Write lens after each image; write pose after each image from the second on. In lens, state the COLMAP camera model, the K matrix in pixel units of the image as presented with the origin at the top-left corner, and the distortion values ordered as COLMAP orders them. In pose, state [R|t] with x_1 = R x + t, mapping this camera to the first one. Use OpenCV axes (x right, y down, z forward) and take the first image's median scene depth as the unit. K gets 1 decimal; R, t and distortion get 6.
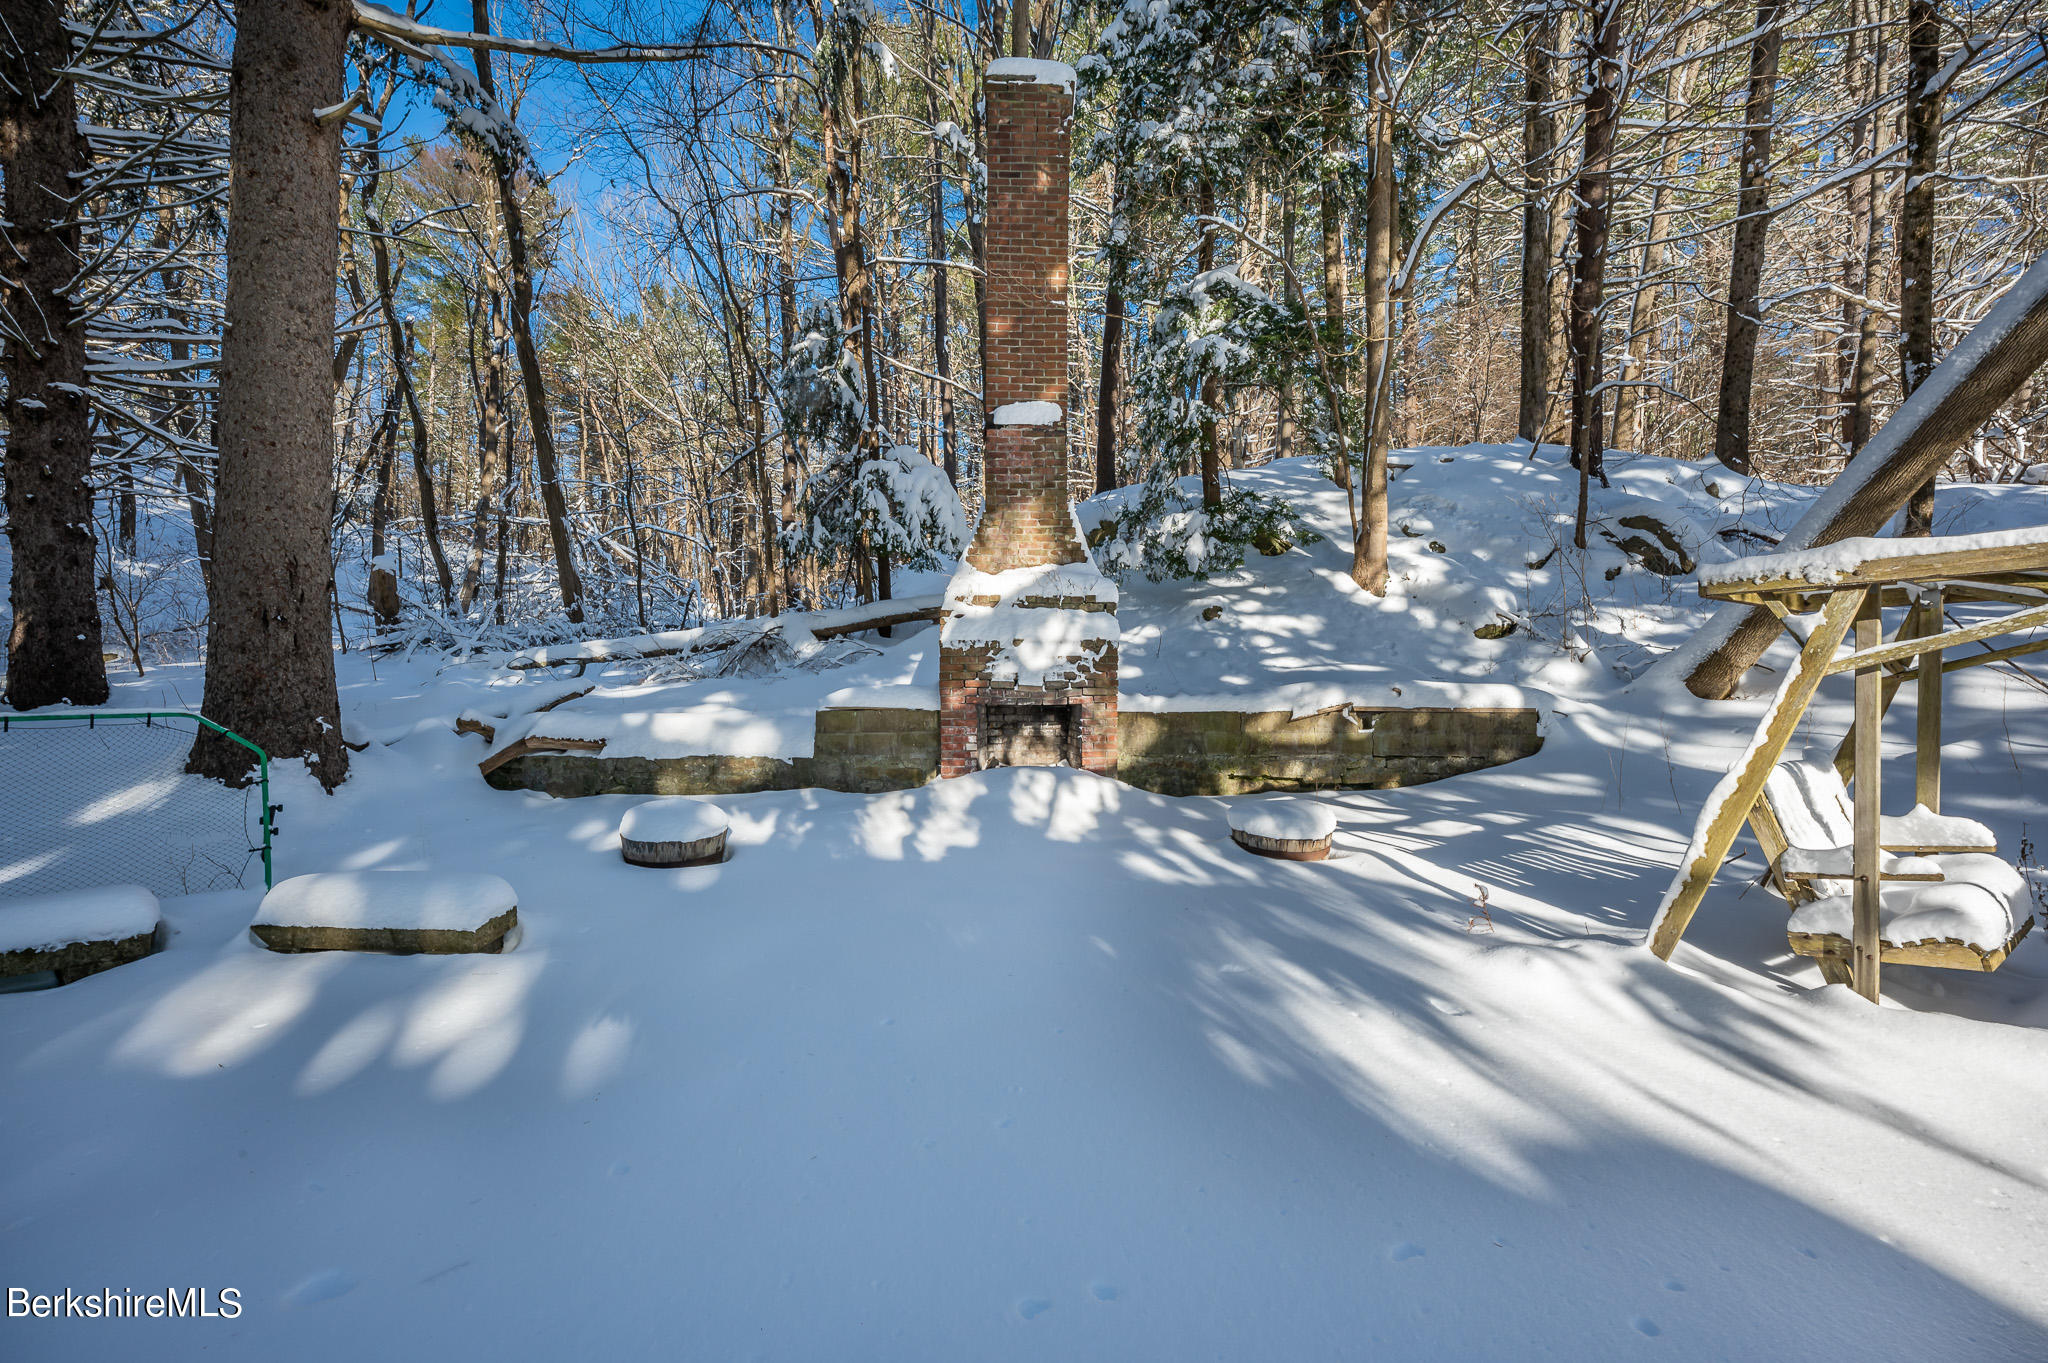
lens RADIAL K [[815.1, 0, 1019.9], [0, 815.1, 675.7], [0, 0, 1]] dist [-0.001920, -0.000247]
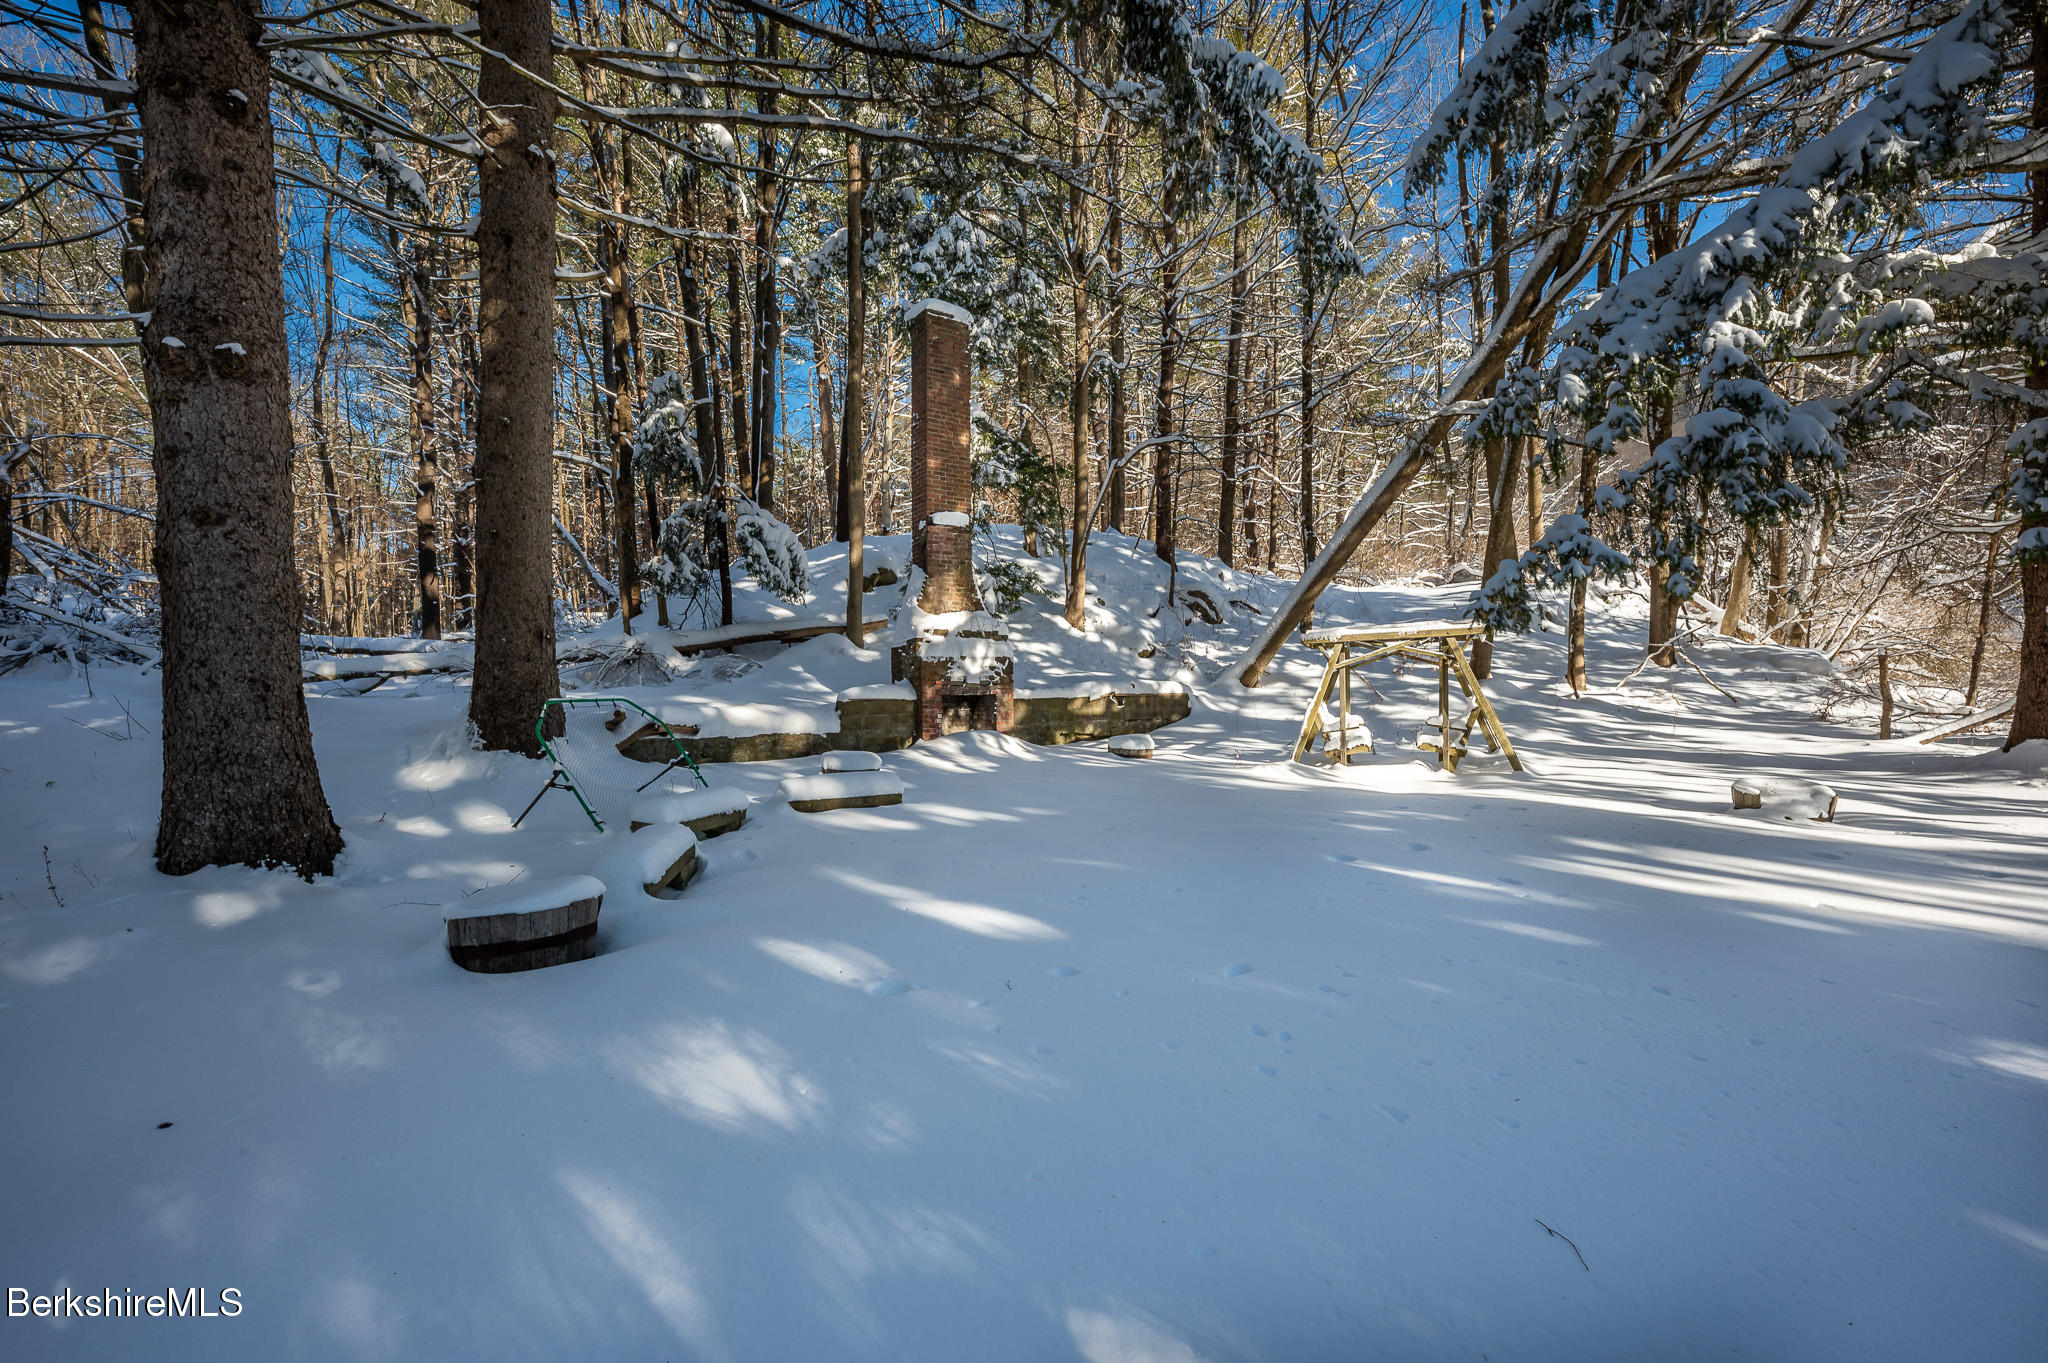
lens RADIAL K [[815.1, 0, 1019.9], [0, 815.1, 675.7], [0, 0, 1]] dist [-0.001920, -0.000247]
pose [[0.851983, -0.004080, 0.523554, -0.734179], [0.015718, 0.999718, -0.017787, 0.025609], [-0.523334, 0.023384, 0.851807, -0.463654]]
